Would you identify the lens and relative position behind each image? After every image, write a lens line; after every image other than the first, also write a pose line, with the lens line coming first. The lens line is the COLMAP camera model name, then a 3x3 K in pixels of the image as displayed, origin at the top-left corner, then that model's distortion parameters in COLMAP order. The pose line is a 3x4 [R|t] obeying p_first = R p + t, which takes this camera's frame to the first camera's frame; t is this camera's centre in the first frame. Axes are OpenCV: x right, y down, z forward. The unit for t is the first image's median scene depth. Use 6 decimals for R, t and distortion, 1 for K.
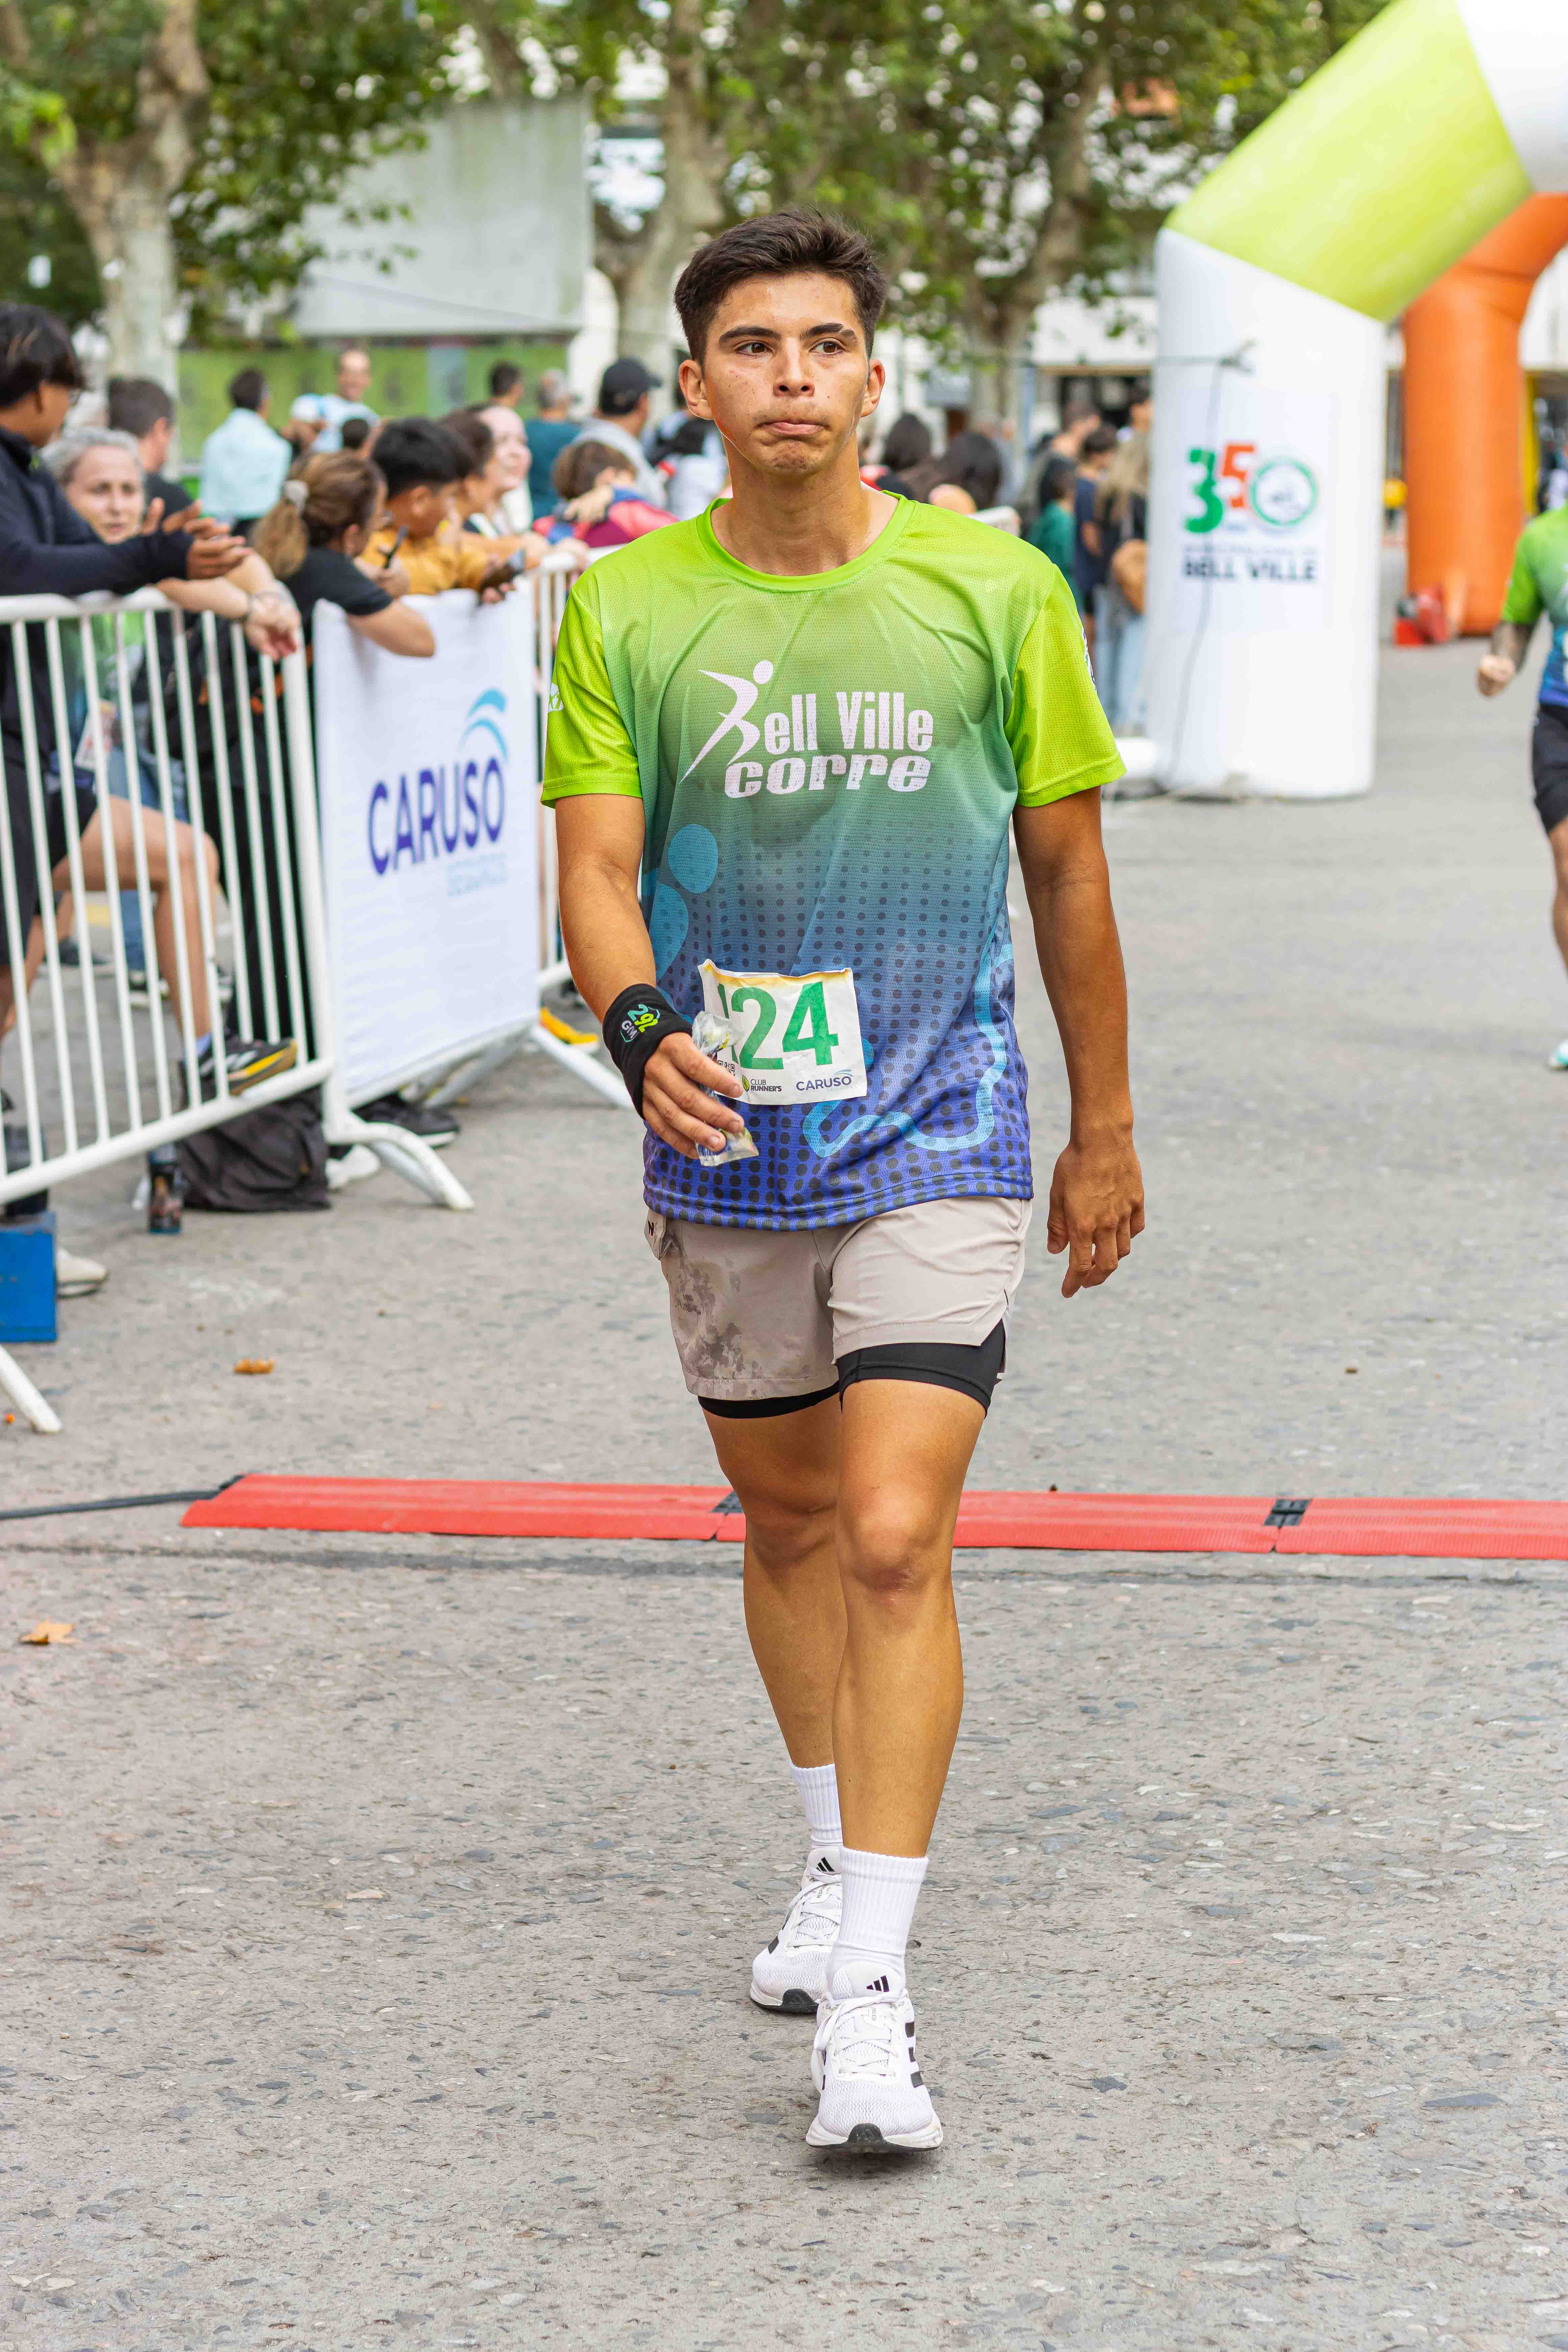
lens RADIAL K [[5493.2, 0, 784.0], [0, 5493.2, 1176.0], [0, 0, 1]] dist [-0.077804, -0.332052]
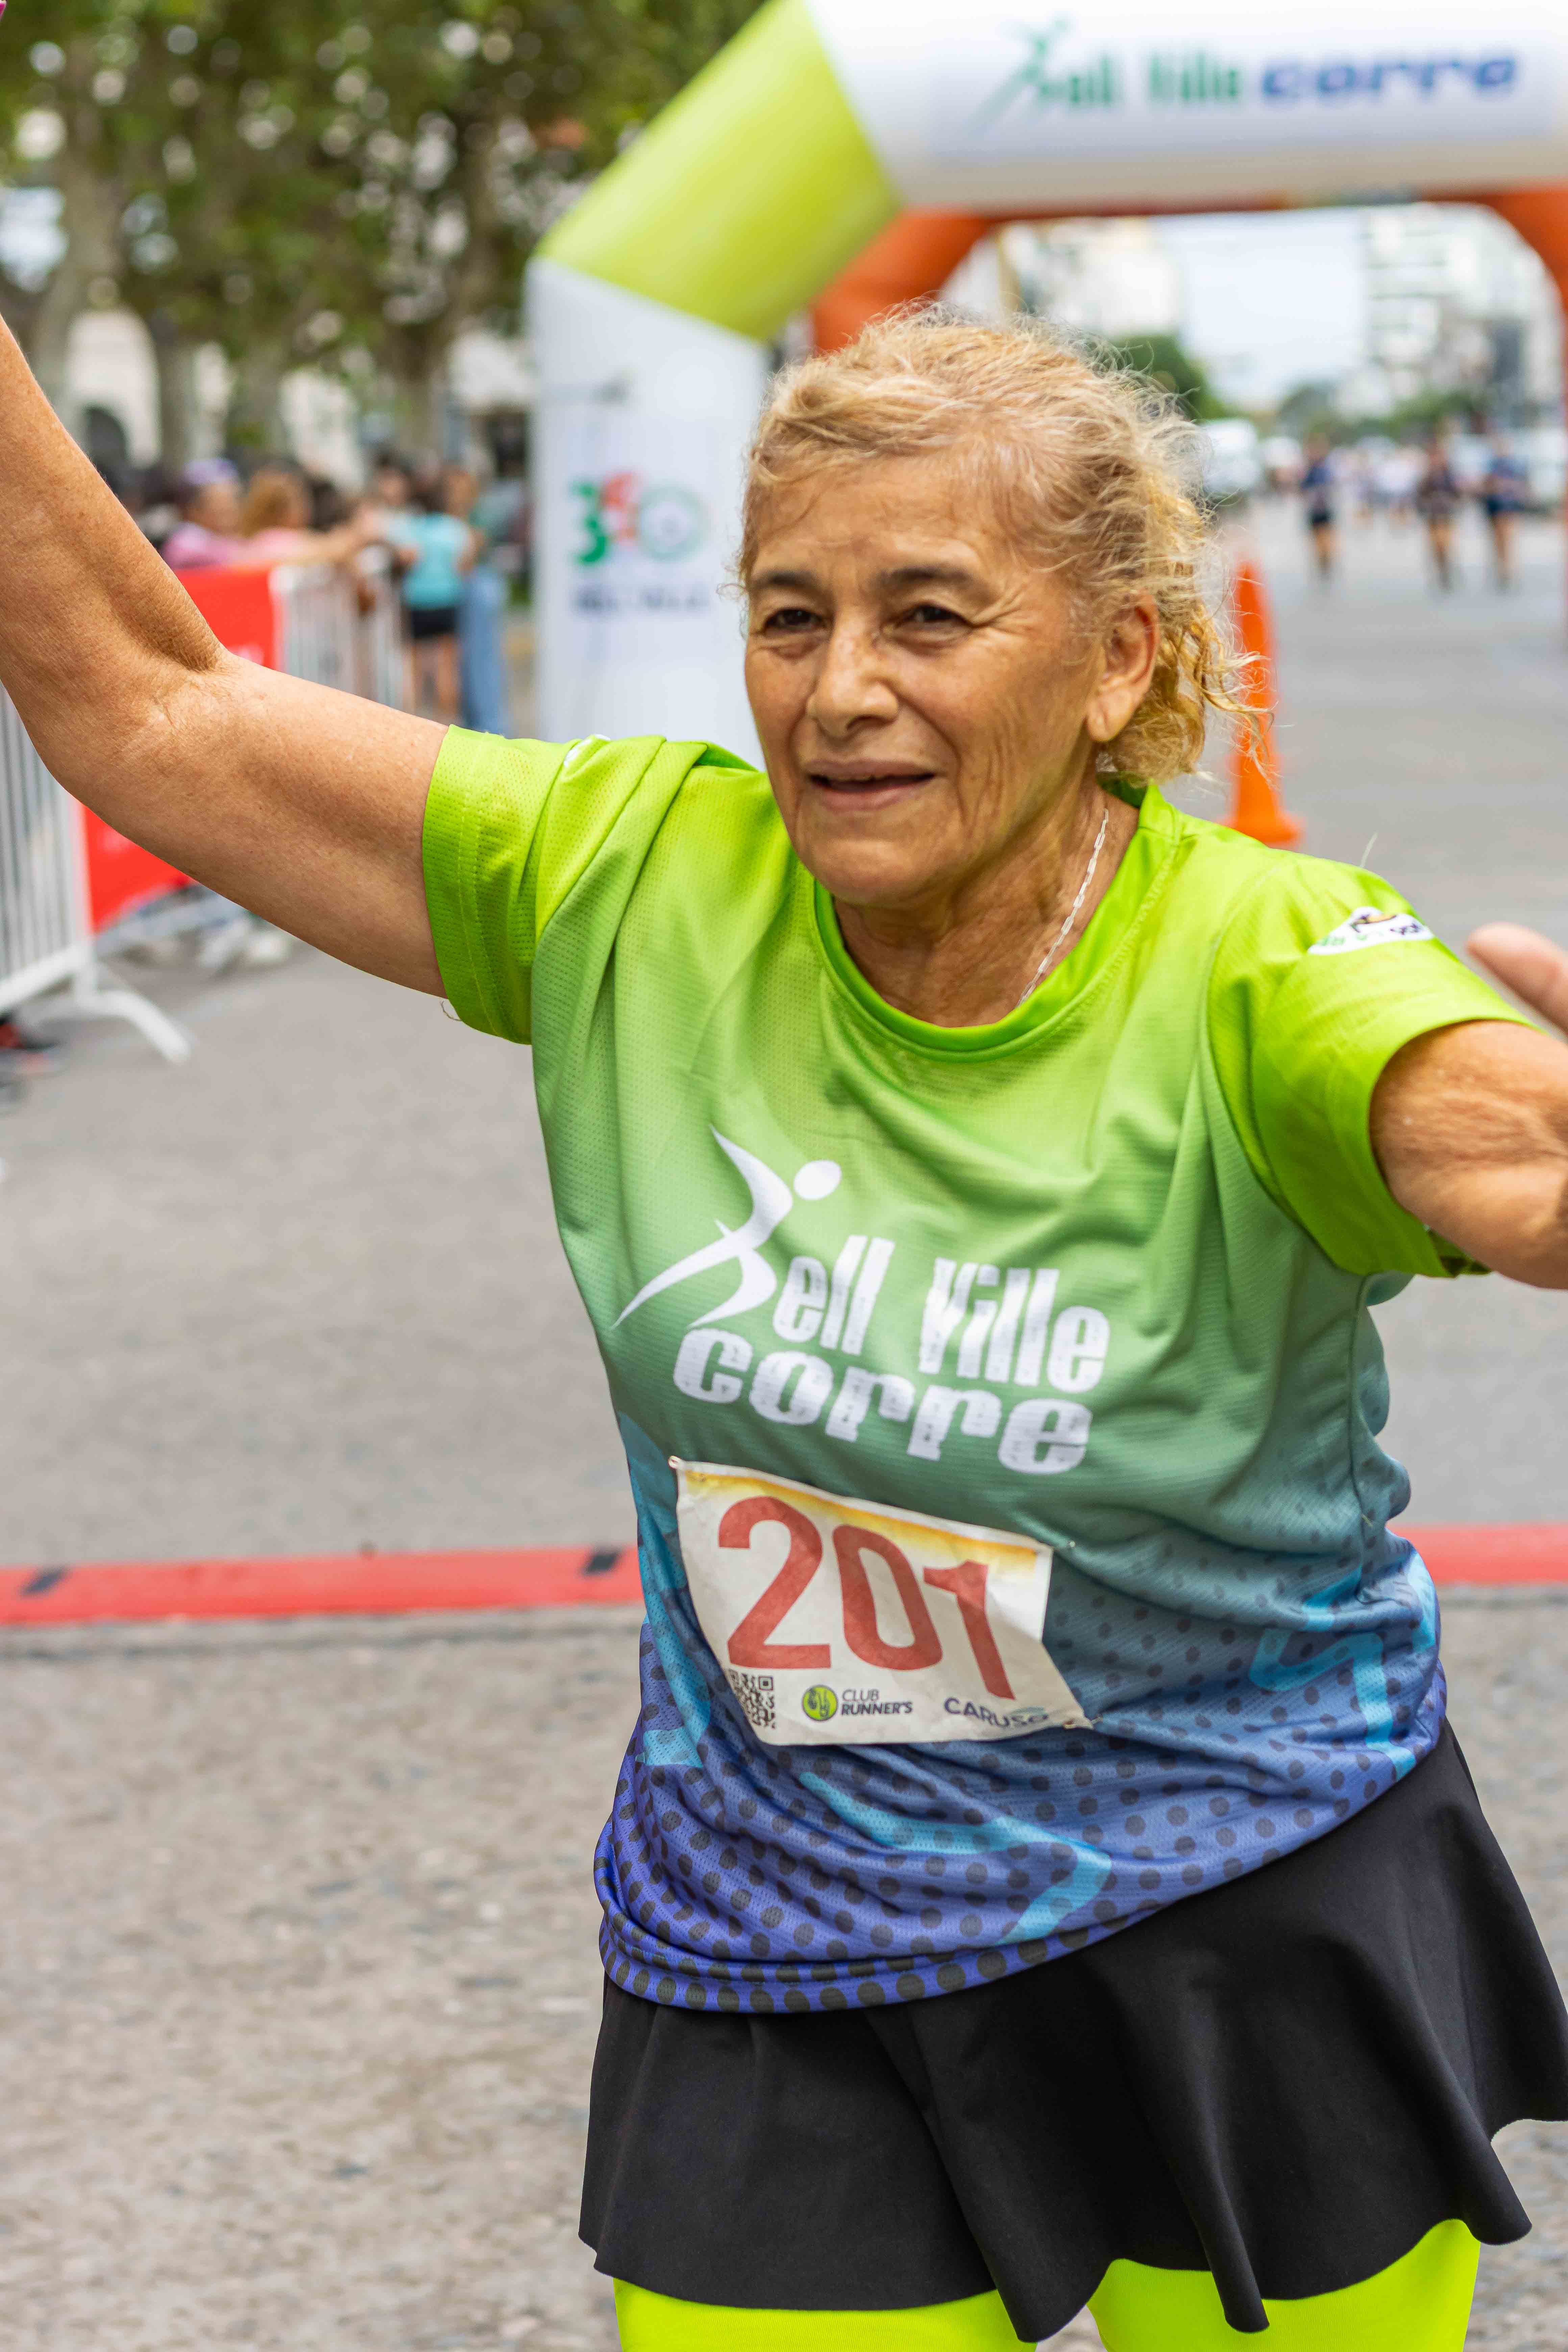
lens RADIAL K [[5539.0, 0, 784.0], [0, 5539.0, 1176.0], [0, 0, 1]] dist [-0.092517, -0.127056]
pose [[0.994299, -0.051617, 0.093303, 0.029875], [0.052361, 0.998613, -0.005546, -0.000398], [-0.092887, 0.010400, 0.995622, 0.010072]]
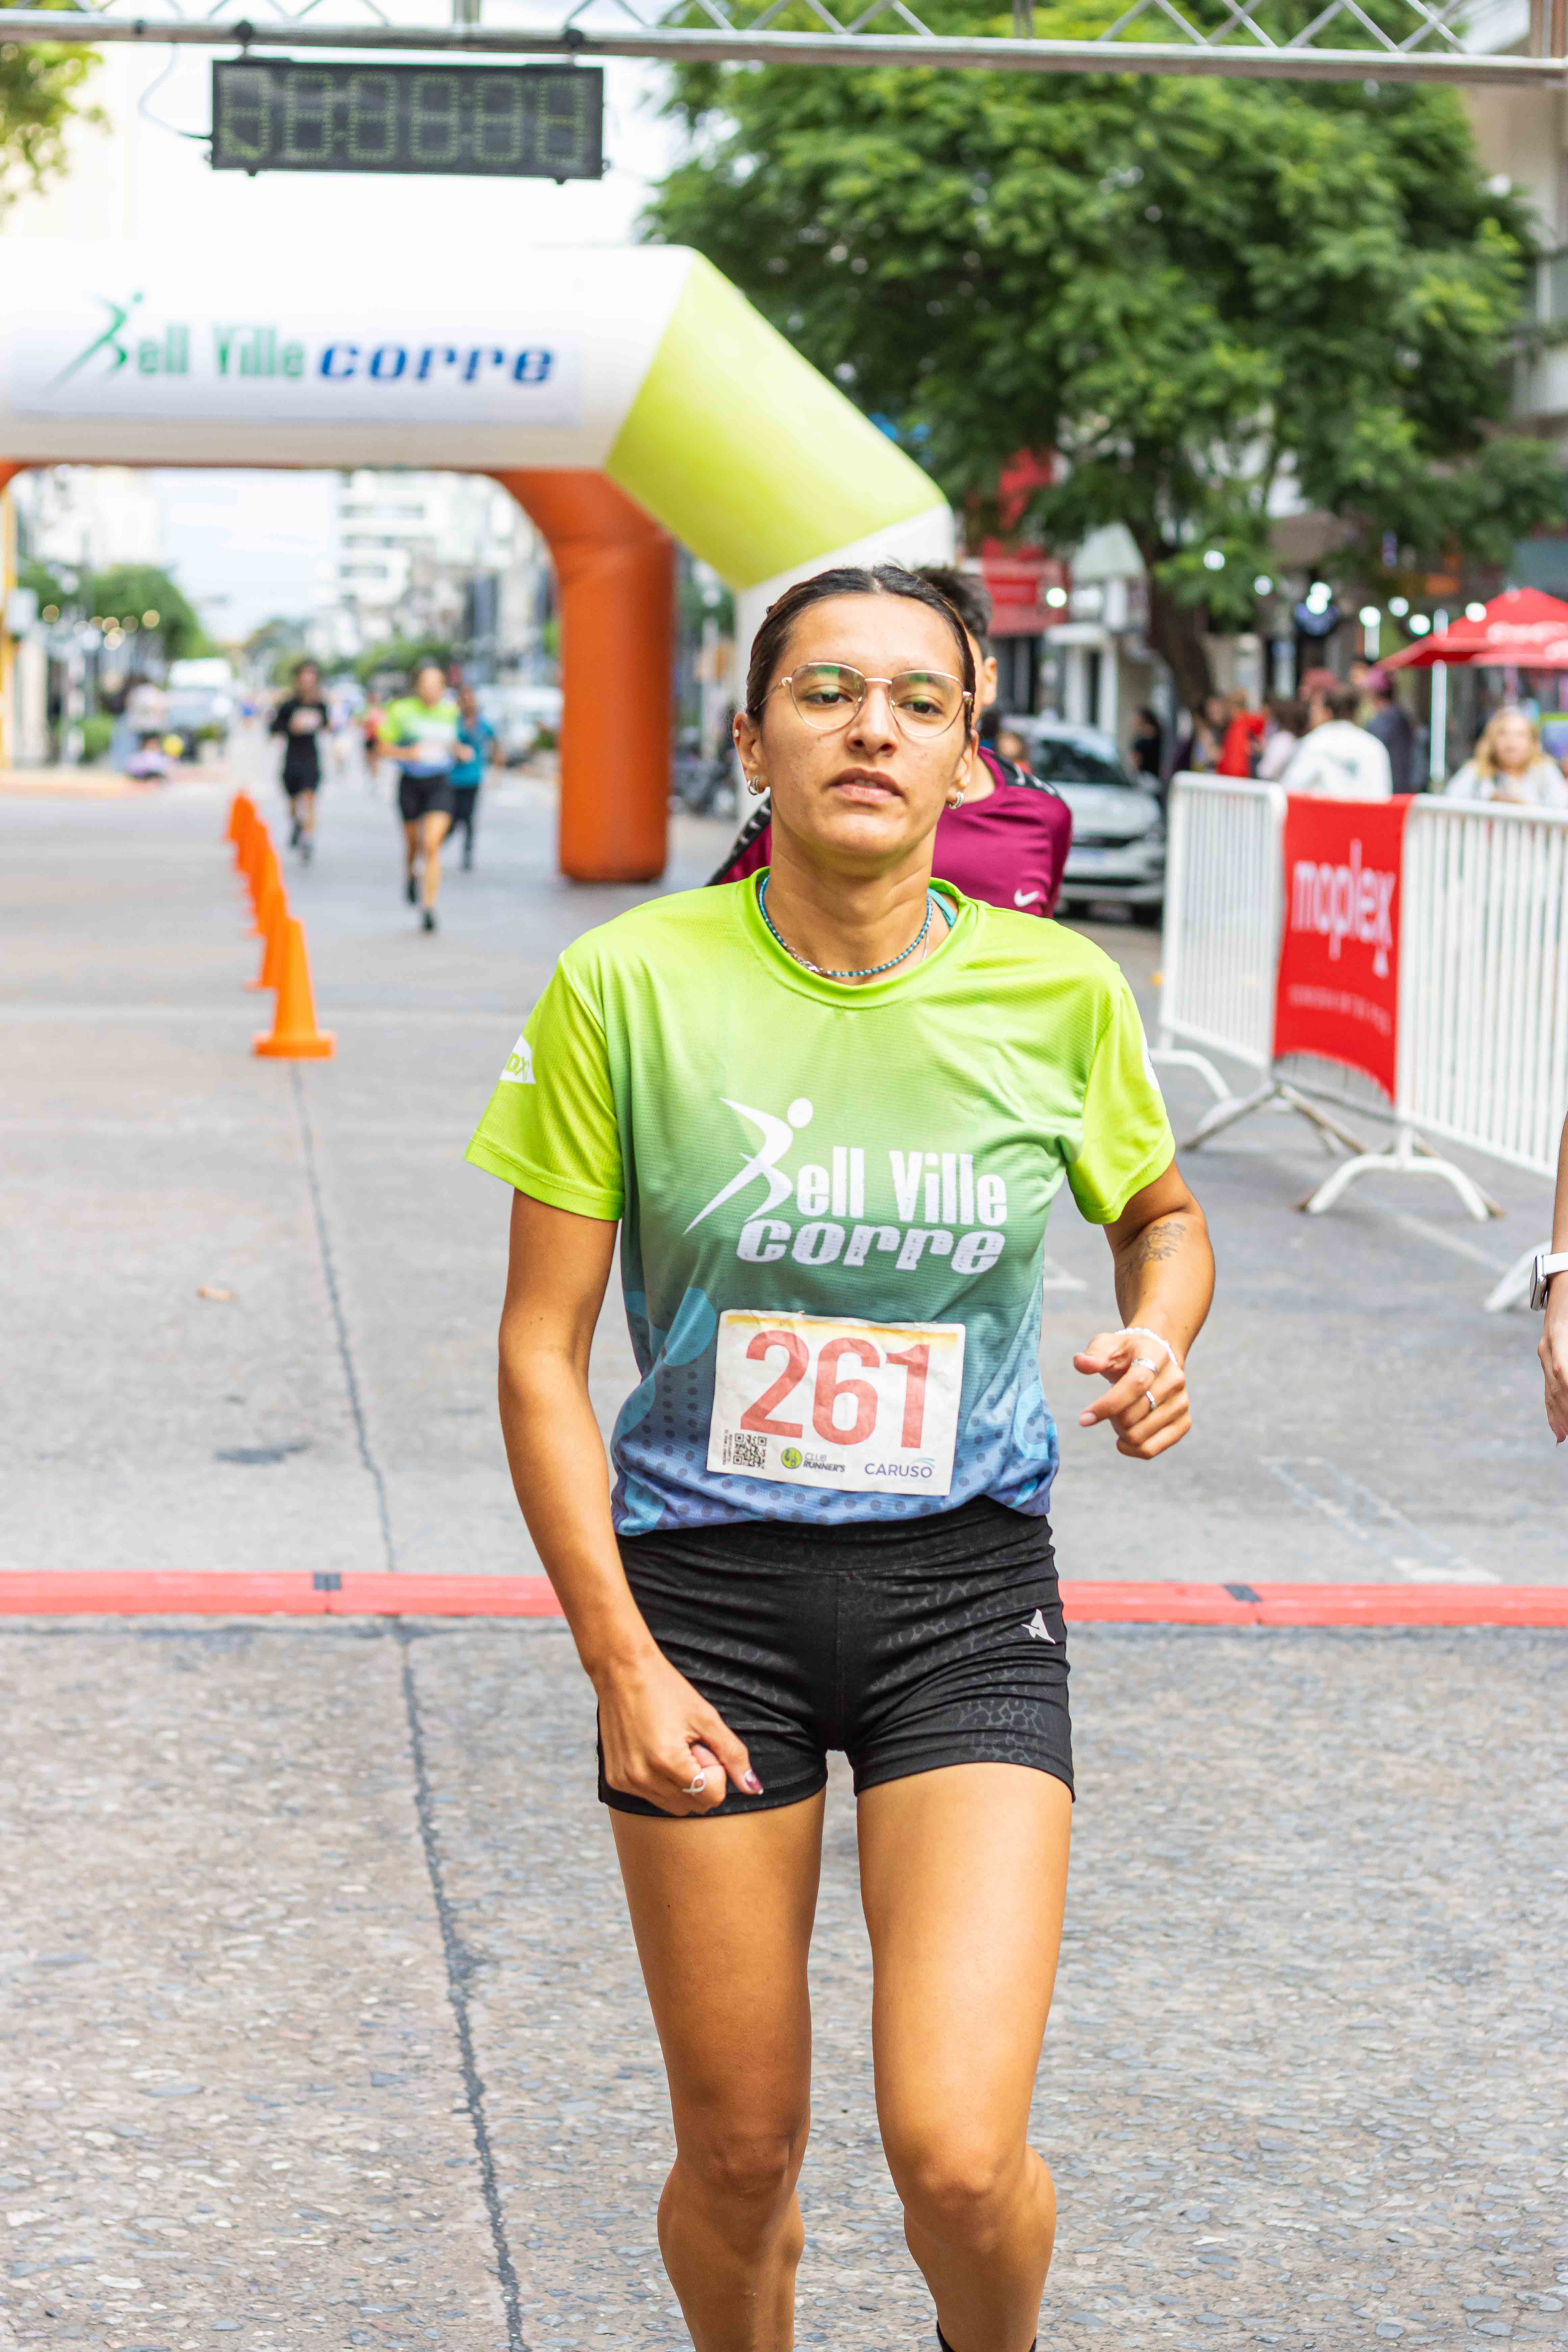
lens RADIAL K [[5561.3, 0, 783.3], [0, 5561.3, 955.3], [0, 0, 1]] dist [-0.094761, -0.479729]
pose [[0.959512, 0.001296, 0.281663, -0.047149], [0.022365, 0.996482, -0.080773, 0.022260], [-0.280777, 0.083802, 0.956108, -0.189796]]
